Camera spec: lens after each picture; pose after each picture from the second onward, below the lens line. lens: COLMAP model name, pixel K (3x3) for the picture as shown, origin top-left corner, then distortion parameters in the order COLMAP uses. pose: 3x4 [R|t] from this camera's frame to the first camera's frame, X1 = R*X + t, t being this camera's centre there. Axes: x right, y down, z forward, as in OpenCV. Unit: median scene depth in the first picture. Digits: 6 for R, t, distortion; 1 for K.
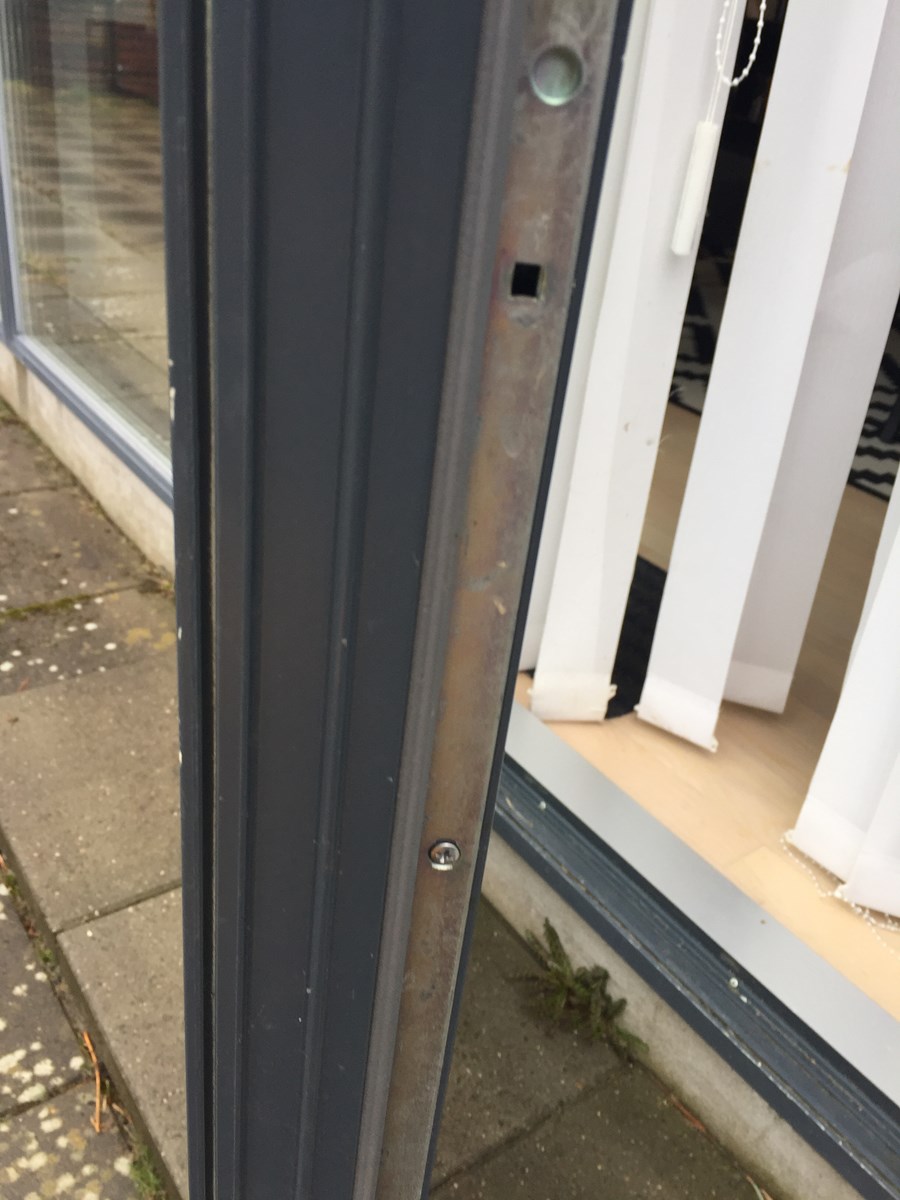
lens RADIAL K [[1043.1, 0, 448.2], [0, 1043.1, 591.8], [0, 0, 1]] dist [0.070985, -0.144749]
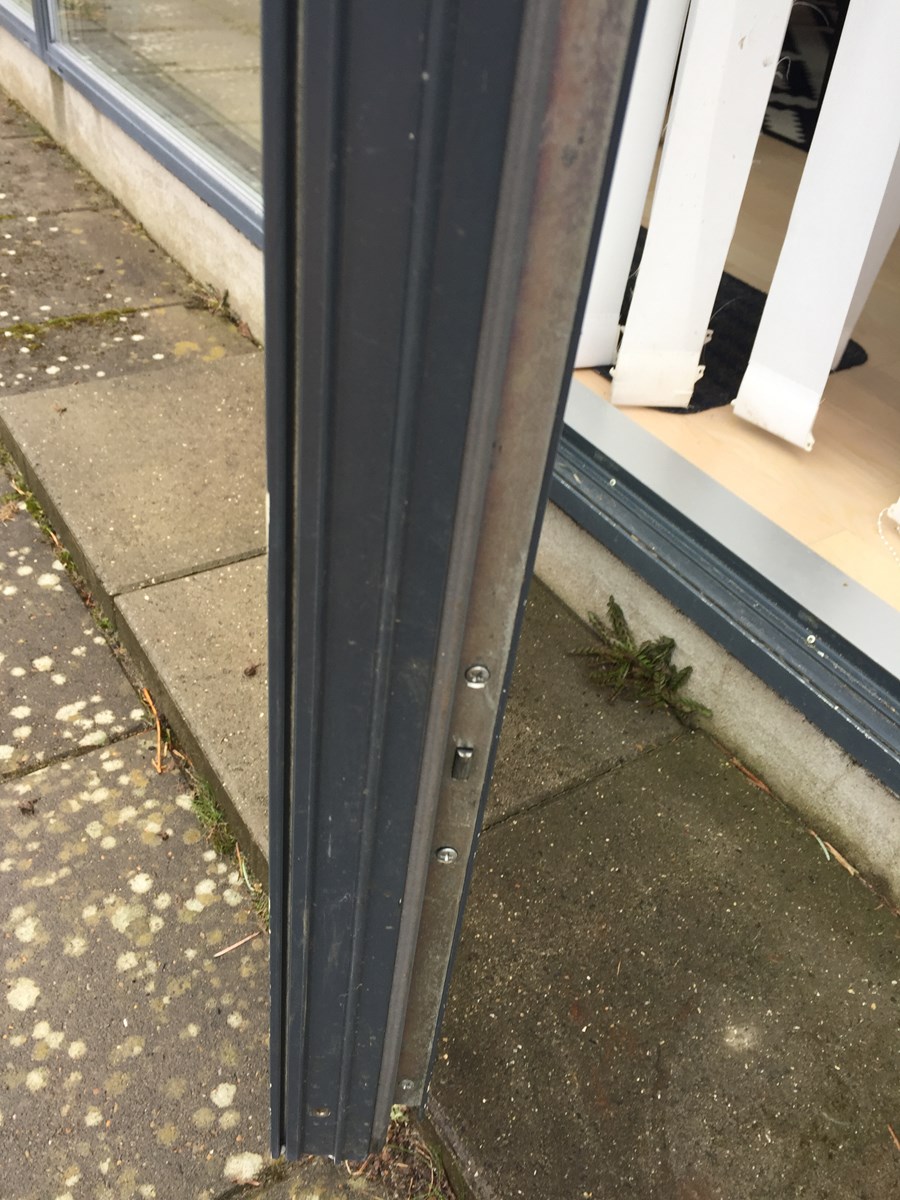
lens RADIAL K [[1037.3, 0, 450.0], [0, 1037.3, 600.0], [0, 0, 1]] dist [0.067419, -0.141190]
pose [[0.998872, 0.027978, -0.038357, -0.018182], [-0.020768, 0.984009, 0.176907, 0.147560], [0.042693, -0.175911, 0.983480, 0.047942]]
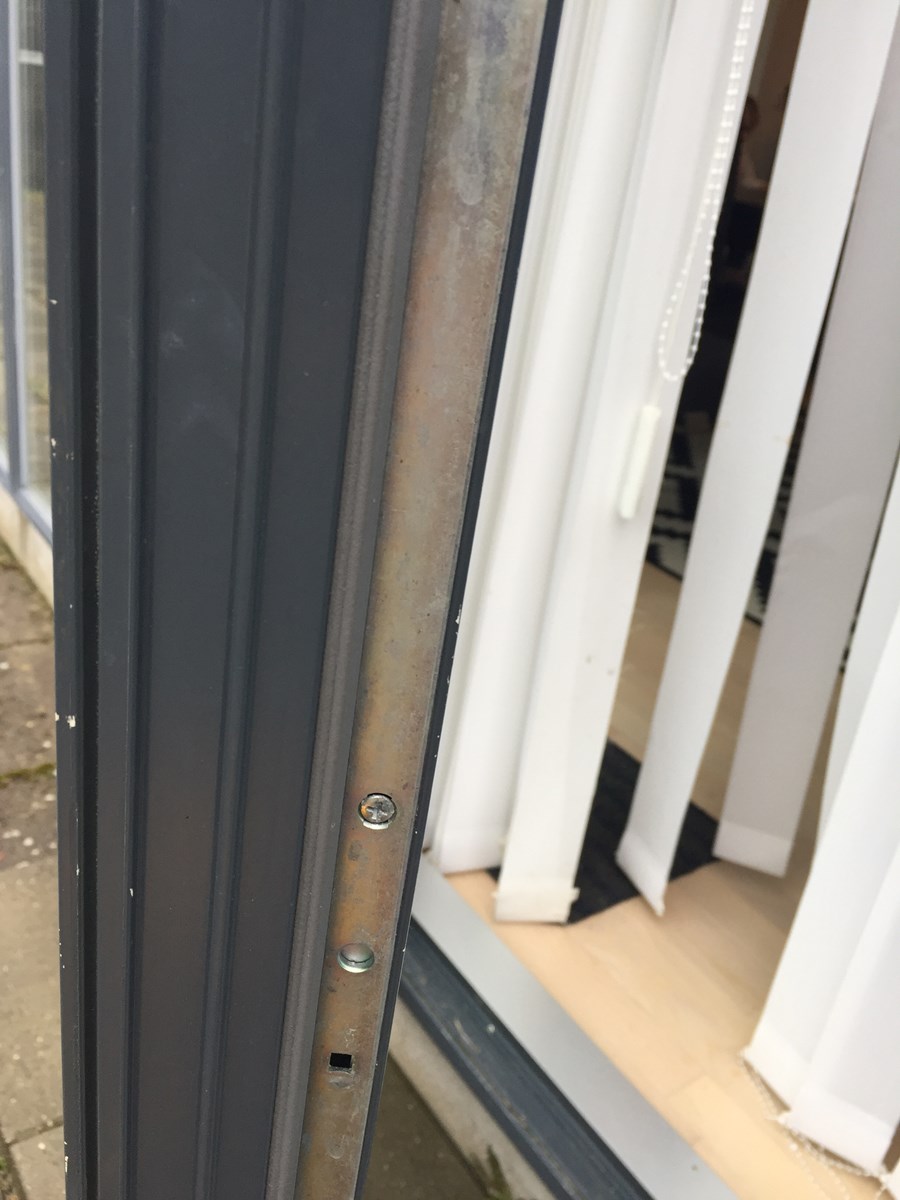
lens RADIAL K [[1043.1, 0, 448.2], [0, 1043.1, 591.8], [0, 0, 1]] dist [0.070985, -0.144749]
pose [[0.999257, 0.038521, 0.001587, 0.032616], [-0.038222, 0.995209, -0.089989, -0.136080], [-0.005046, 0.089862, 0.995941, -0.066918]]
